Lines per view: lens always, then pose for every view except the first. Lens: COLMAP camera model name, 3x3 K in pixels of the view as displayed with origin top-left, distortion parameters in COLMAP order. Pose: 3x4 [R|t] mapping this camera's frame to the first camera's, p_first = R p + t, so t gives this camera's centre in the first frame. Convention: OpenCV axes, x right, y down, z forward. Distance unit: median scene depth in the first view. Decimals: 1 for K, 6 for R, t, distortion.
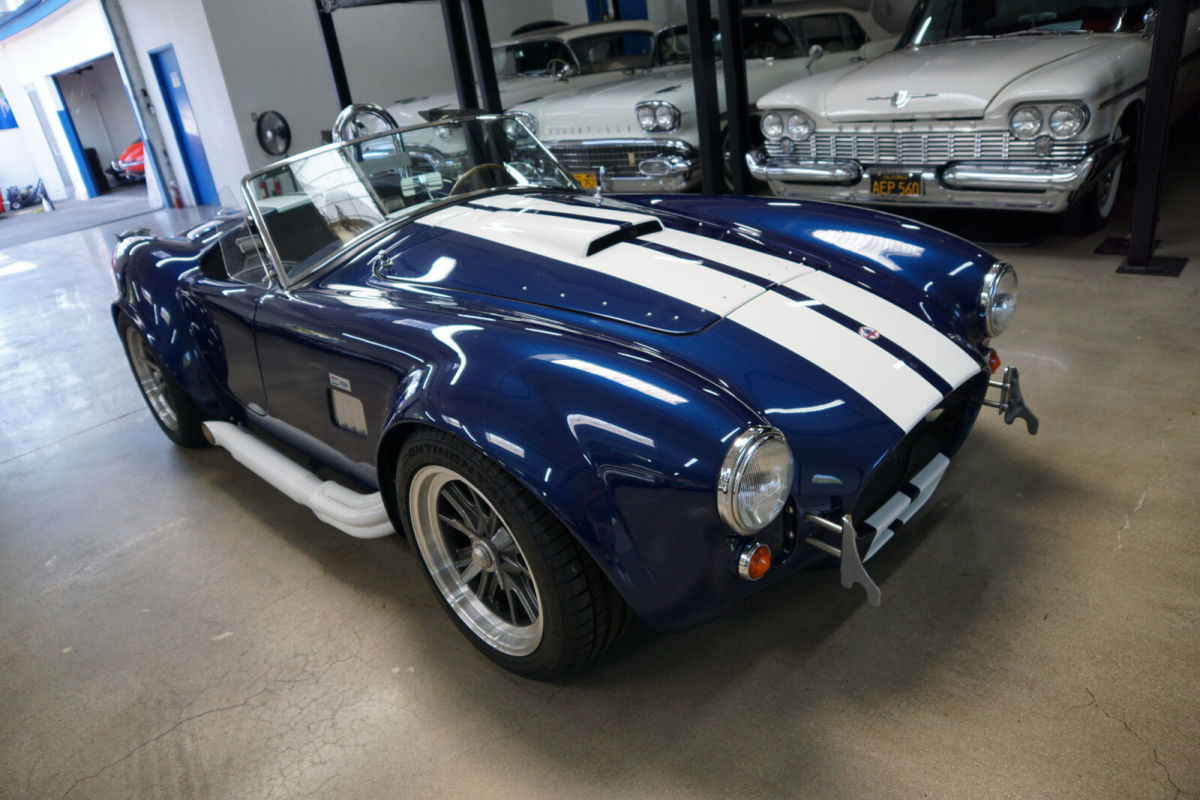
lens RADIAL K [[817.3, 0, 600.0], [0, 817.3, 421.0], [0, 0, 1]] dist [-0.135161, 0.089042]
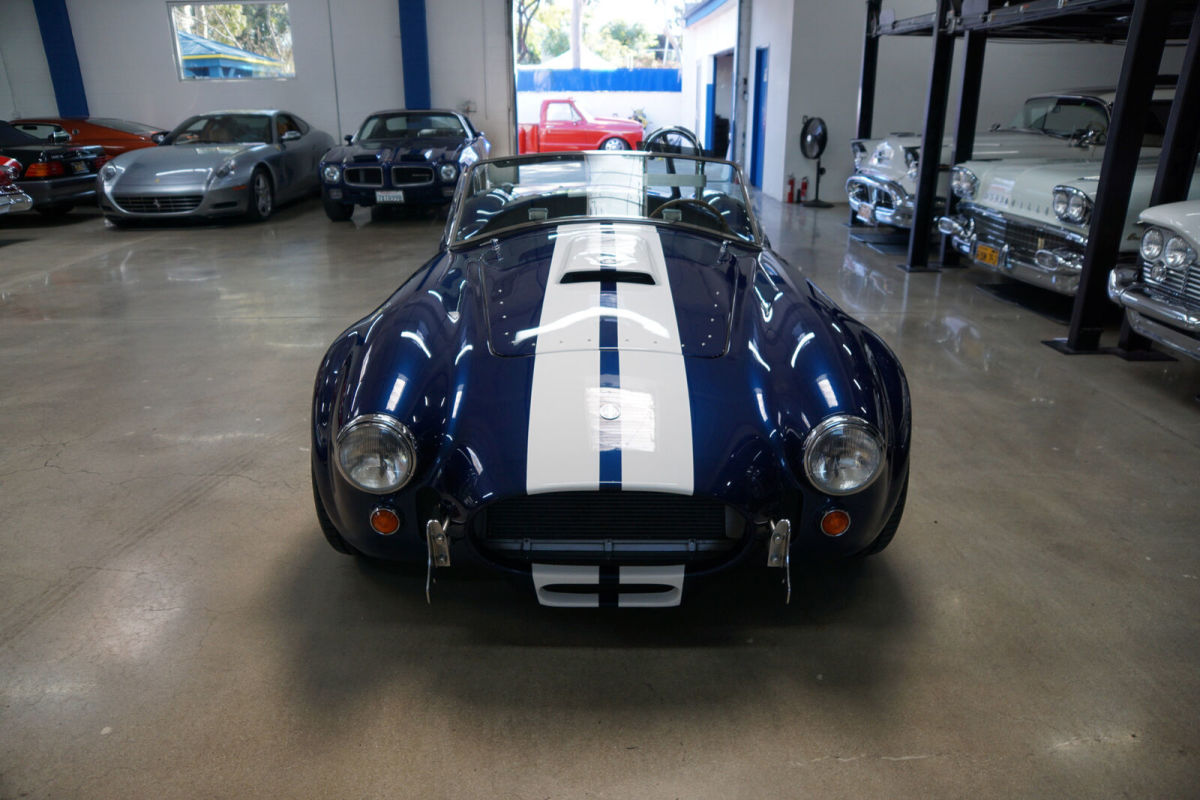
lens RADIAL K [[817.3, 0, 598.1], [0, 817.3, 419.6], [0, 0, 1]] dist [-0.135161, 0.089042]
pose [[0.702122, 0.379966, -0.602204, 0.302989], [-0.383320, 0.914415, 0.130038, -0.074257], [0.600075, 0.139535, 0.787681, 0.040532]]
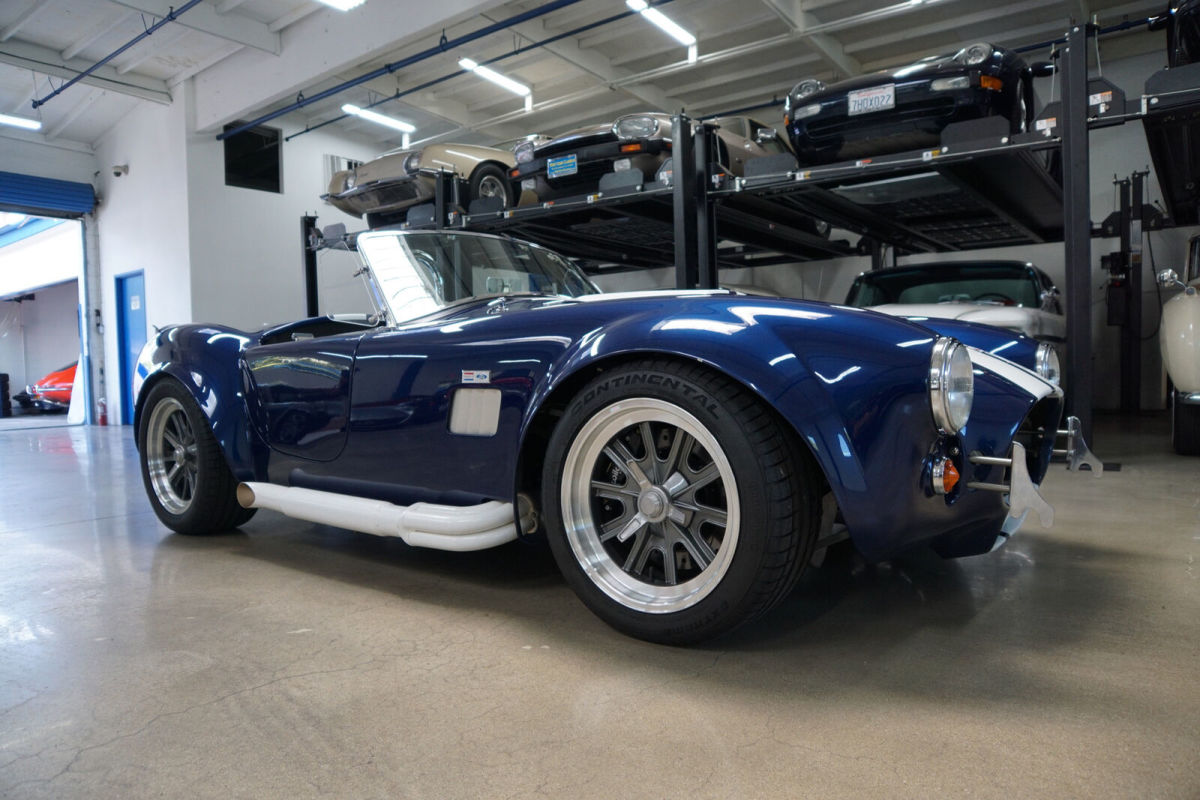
lens RADIAL K [[817.3, 0, 604.4], [0, 817.3, 407.5], [0, 0, 1]] dist [-0.135161, 0.089042]
pose [[0.986361, 0.097361, 0.132714, -0.104497], [-0.037733, 0.918576, -0.393440, 0.136677], [-0.160213, 0.383066, 0.909721, 0.017236]]
